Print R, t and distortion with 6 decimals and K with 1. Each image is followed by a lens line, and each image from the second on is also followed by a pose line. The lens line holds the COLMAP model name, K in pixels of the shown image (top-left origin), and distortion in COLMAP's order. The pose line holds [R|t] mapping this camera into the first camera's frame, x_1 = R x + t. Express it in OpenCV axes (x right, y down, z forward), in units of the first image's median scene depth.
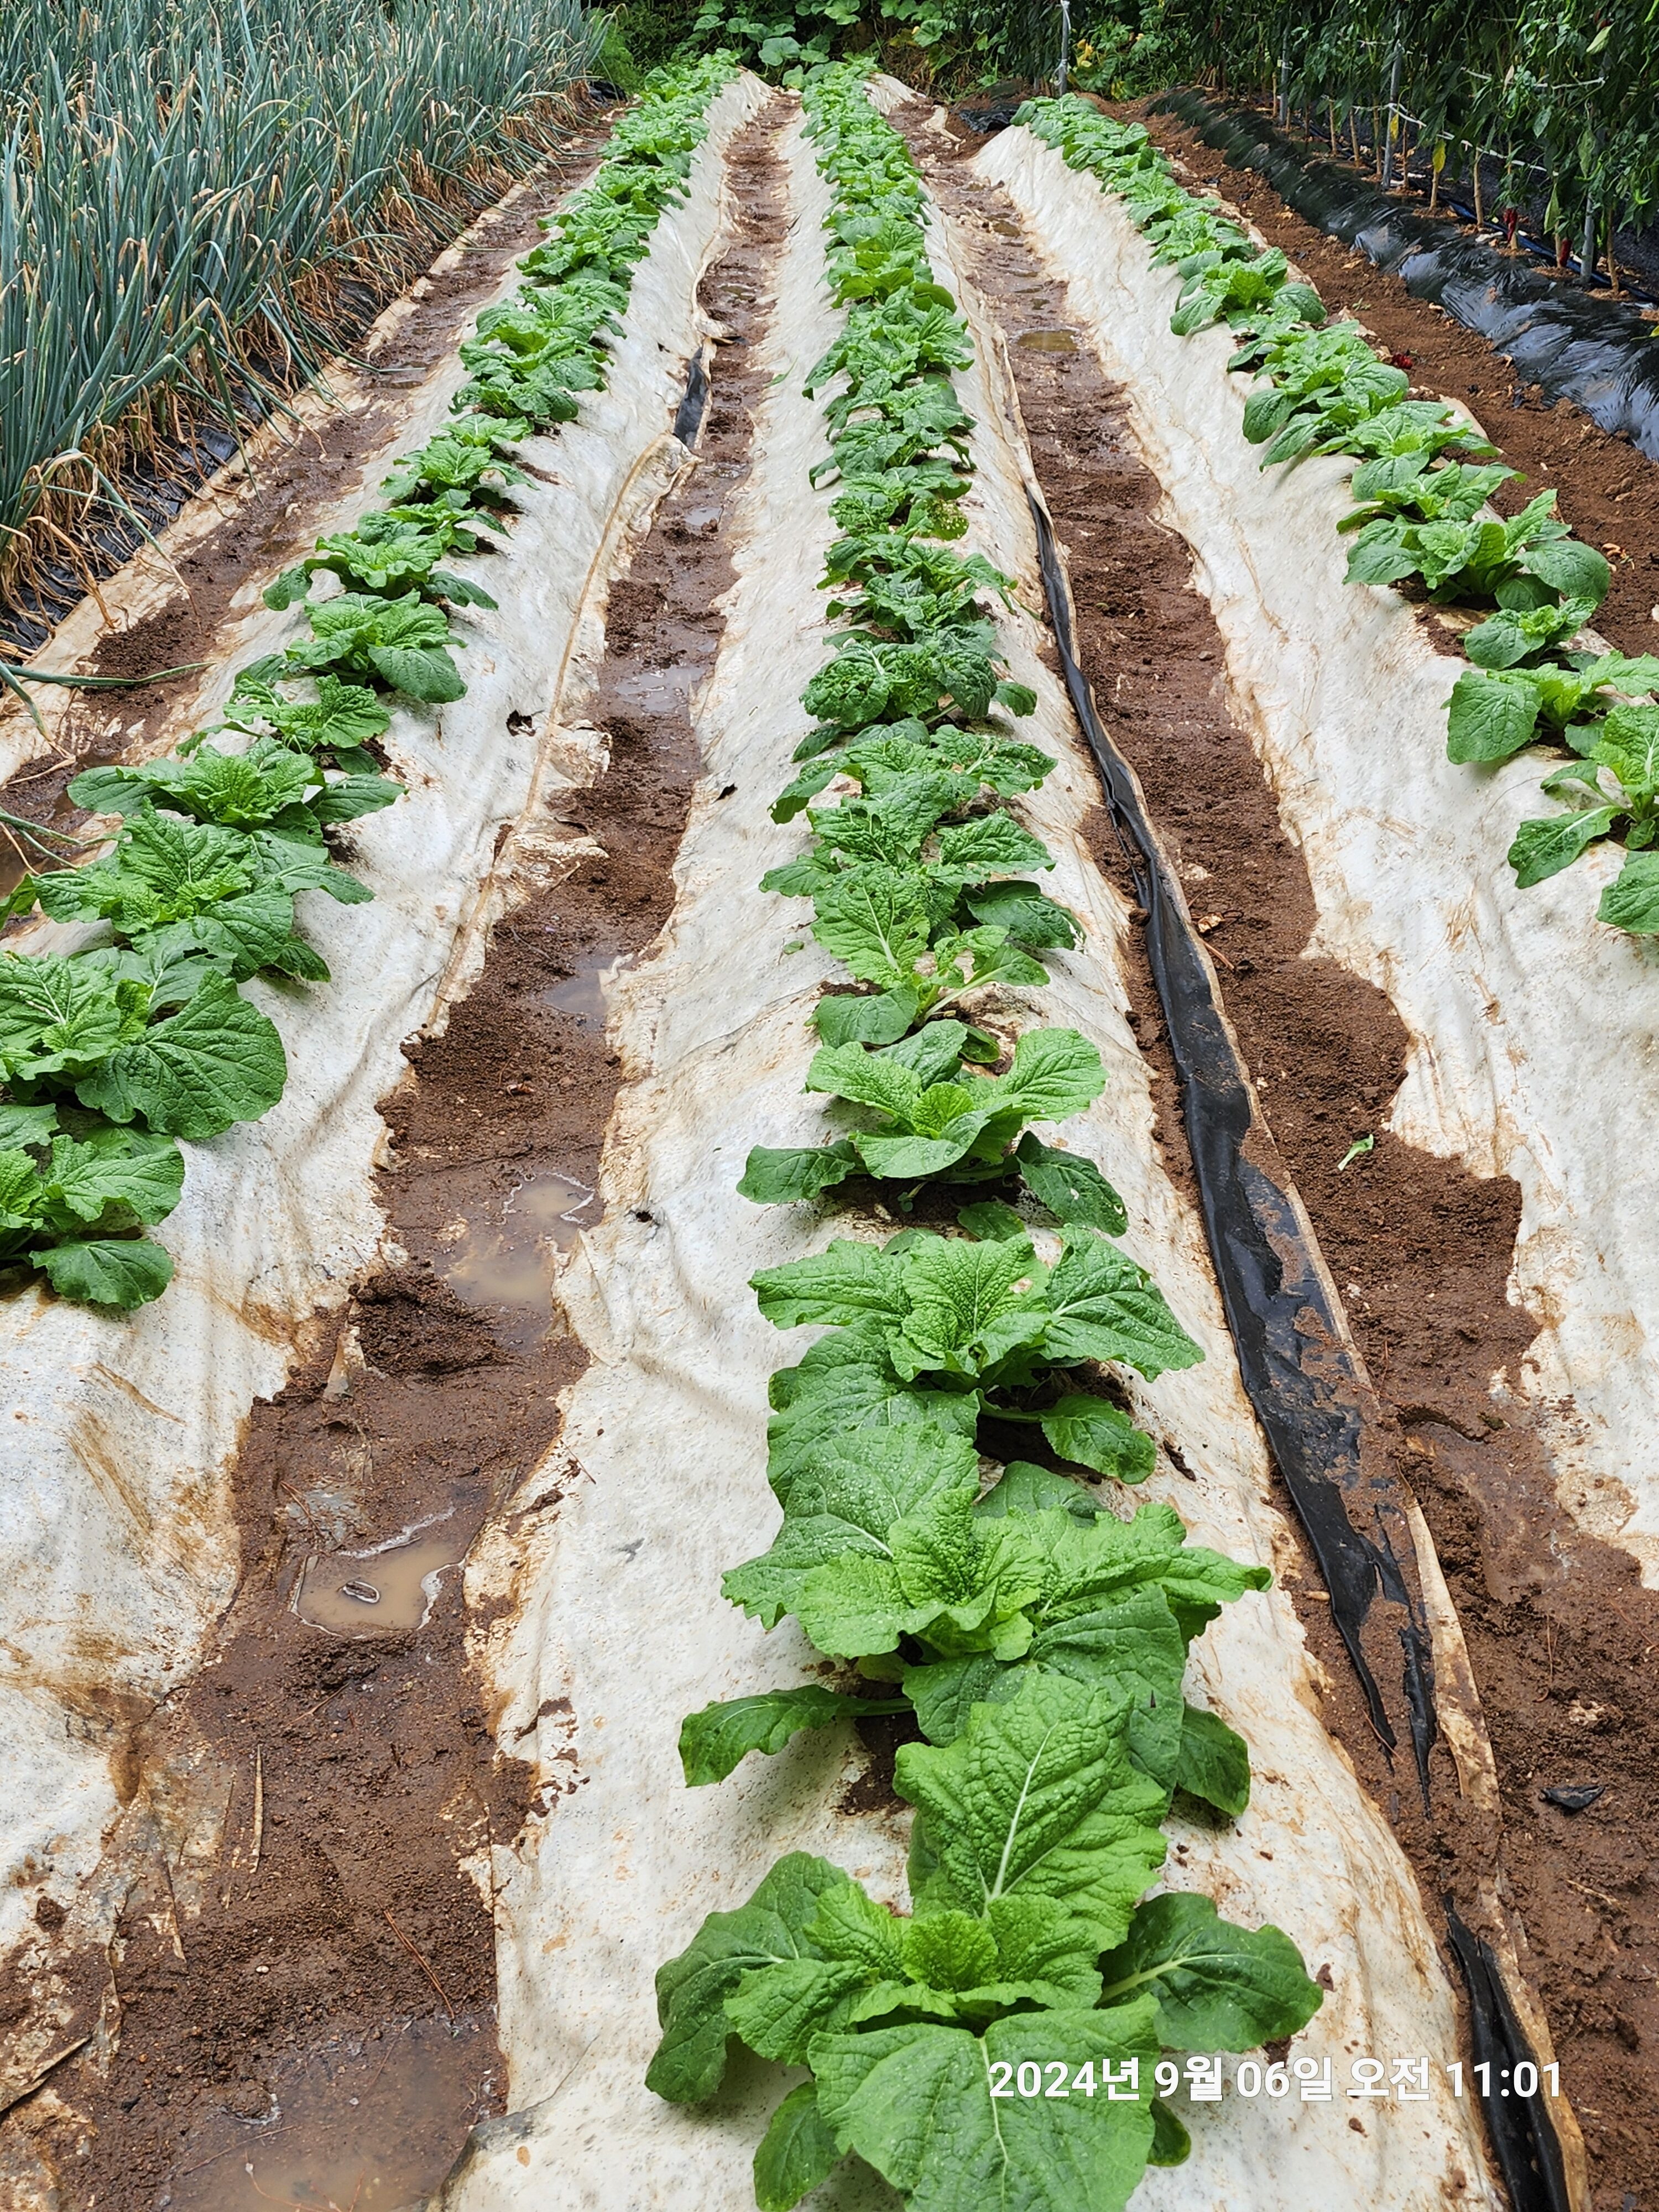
lens RADIAL K [[2176.3, 0, 829.5], [0, 2176.3, 1106.0], [0, 0, 1]] dist [0.074006, 0.019744]
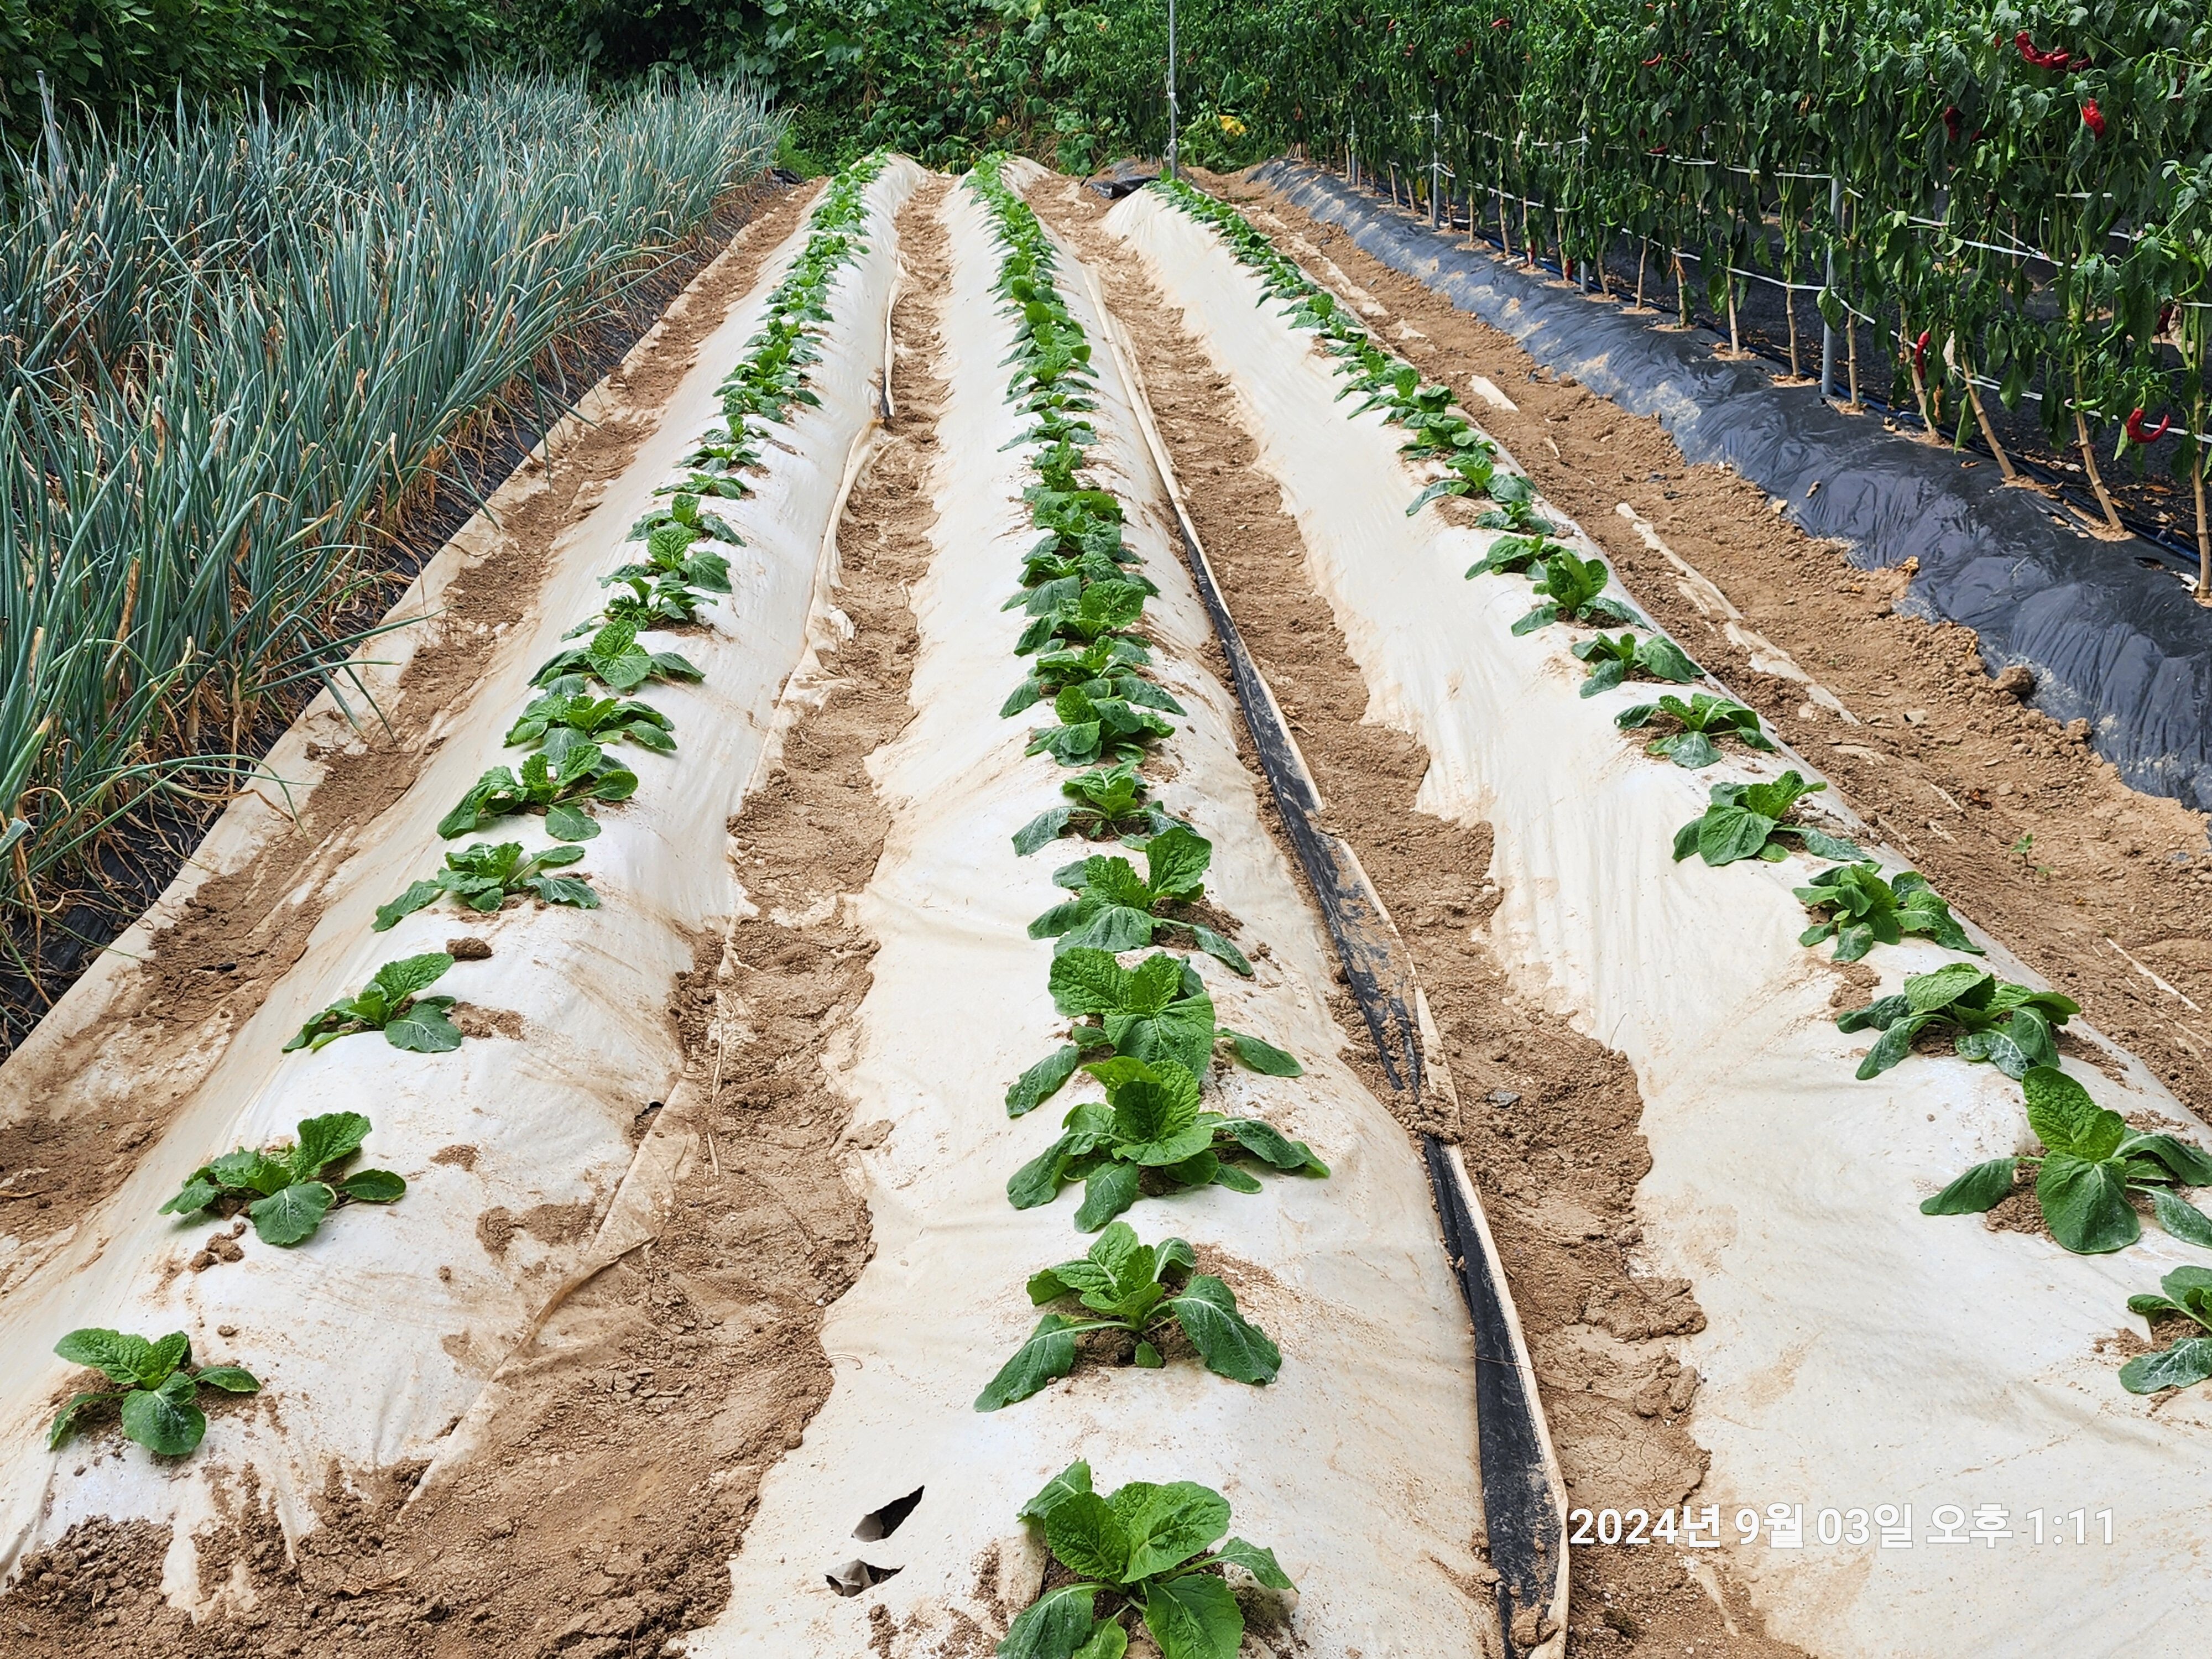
lens RADIAL K [[2060.4, 0, 1106.0], [0, 2060.4, 829.5], [0, 0, 1]] dist [0.123865, -0.208954]
pose [[0.997610, -0.048570, 0.049135, -0.011721], [0.054318, 0.990872, -0.123380, 0.104758], [-0.042694, 0.125755, 0.991142, -0.211153]]
